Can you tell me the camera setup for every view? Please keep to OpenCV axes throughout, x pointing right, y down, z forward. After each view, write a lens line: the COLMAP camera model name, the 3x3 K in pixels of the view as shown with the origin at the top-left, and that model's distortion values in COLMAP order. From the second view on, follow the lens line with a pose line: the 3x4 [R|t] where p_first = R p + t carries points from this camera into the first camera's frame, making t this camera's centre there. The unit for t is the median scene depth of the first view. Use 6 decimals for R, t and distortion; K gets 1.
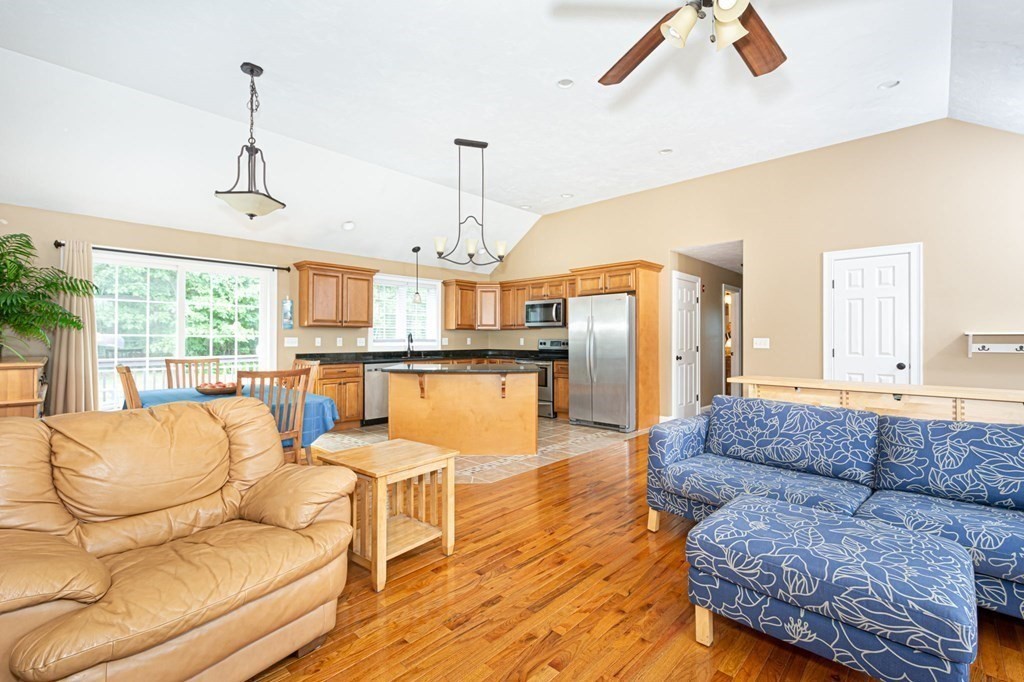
lens RADIAL K [[447.4, 0, 514.2], [0, 447.4, 342.6], [0, 0, 1]] dist [0.008475, -0.000699]
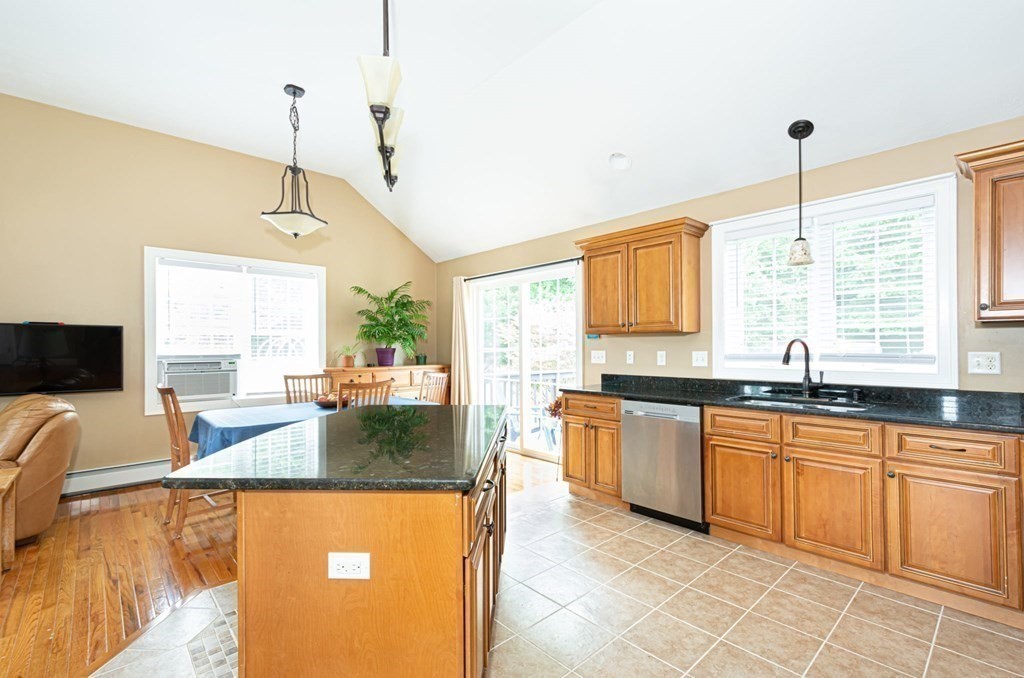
lens RADIAL K [[460.0, 0, 514.5], [0, 460.0, 347.7], [0, 0, 1]] dist [0.000433, -0.000216]
pose [[-0.065594, 0.000817, -0.997846, 0.213487], [-0.003190, 0.999994, 0.001028, -0.014183], [0.997841, 0.003251, -0.065591, 0.788106]]
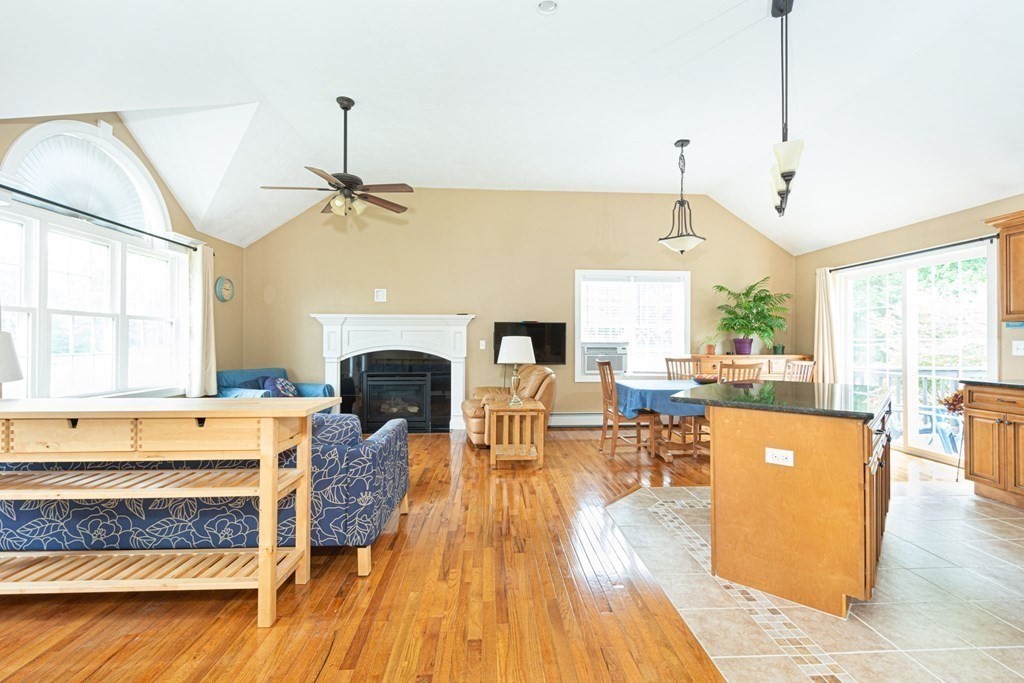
lens RADIAL K [[453.7, 0, 518.3], [0, 453.7, 339.1], [0, 0, 1]] dist [0.023253, -0.008886]
pose [[-0.677552, -0.006673, -0.735445, 0.382140], [-0.008952, 0.999960, -0.000825, -0.005953], [0.735421, 0.006024, -0.677584, 0.790699]]
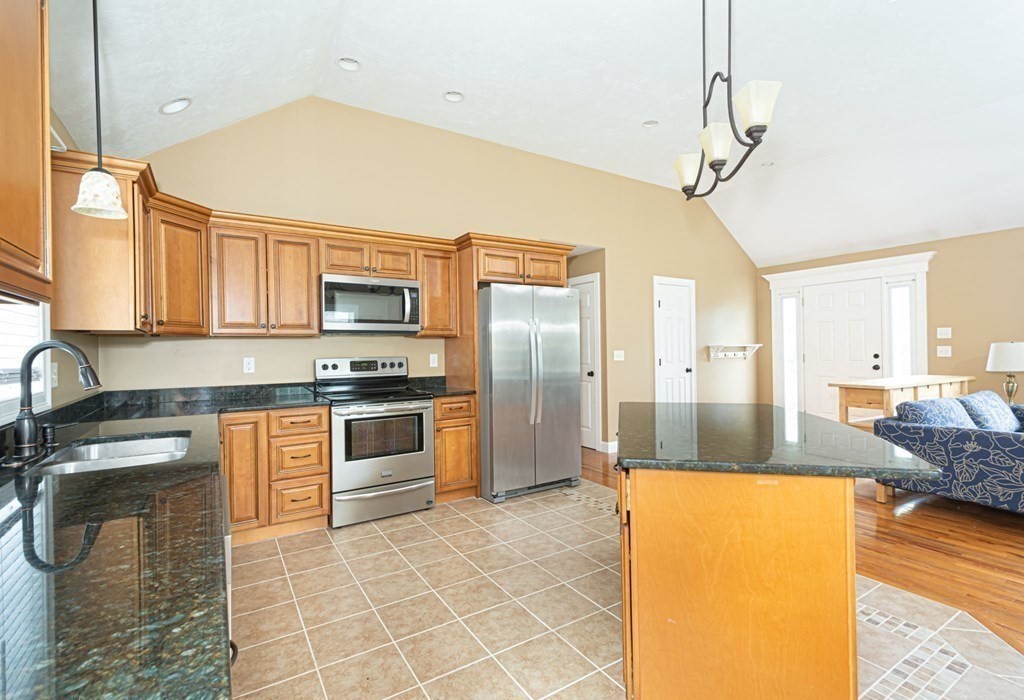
lens RADIAL K [[468.9, 0, 512.0], [0, 468.9, 350.0], [0, 0, 1]] dist [0.002008, 0.000010]
pose [[0.250607, -0.007434, 0.968060, -0.407595], [0.021848, 0.999759, 0.002021, -0.013802], [-0.967842, 0.020644, 0.250709, 0.748081]]
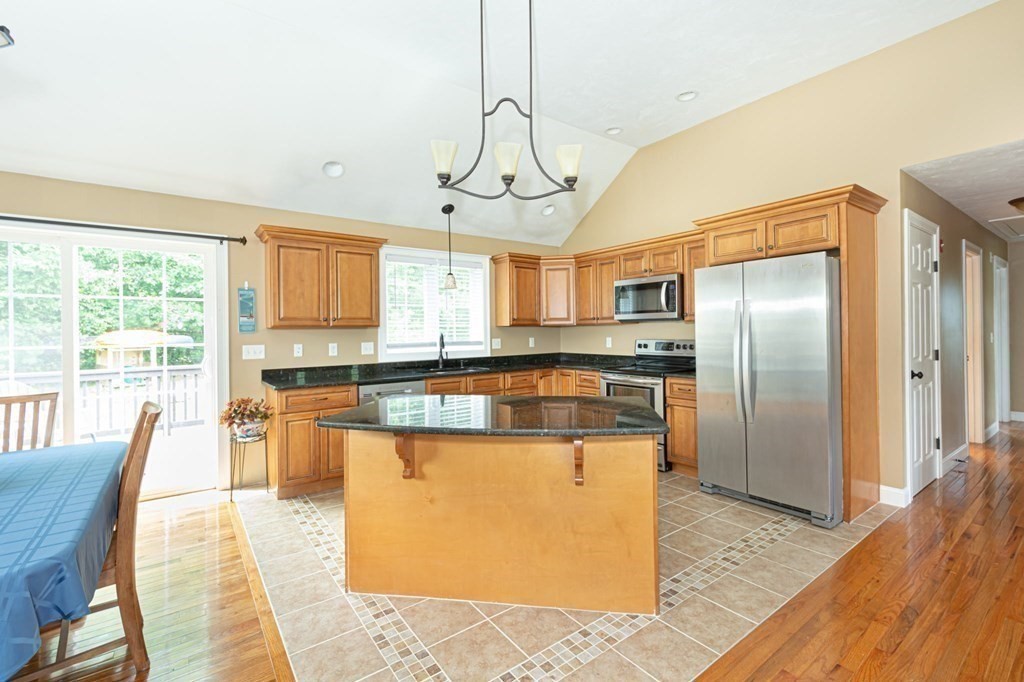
lens RADIAL K [[447.9, 0, 516.4], [0, 447.9, 332.6], [0, 0, 1]] dist [0.001891, -0.000050]
pose [[0.985022, -0.015108, -0.171767, -0.004650], [0.014349, 0.999881, -0.005661, -0.017503], [0.171832, 0.003112, 0.985121, 0.361727]]
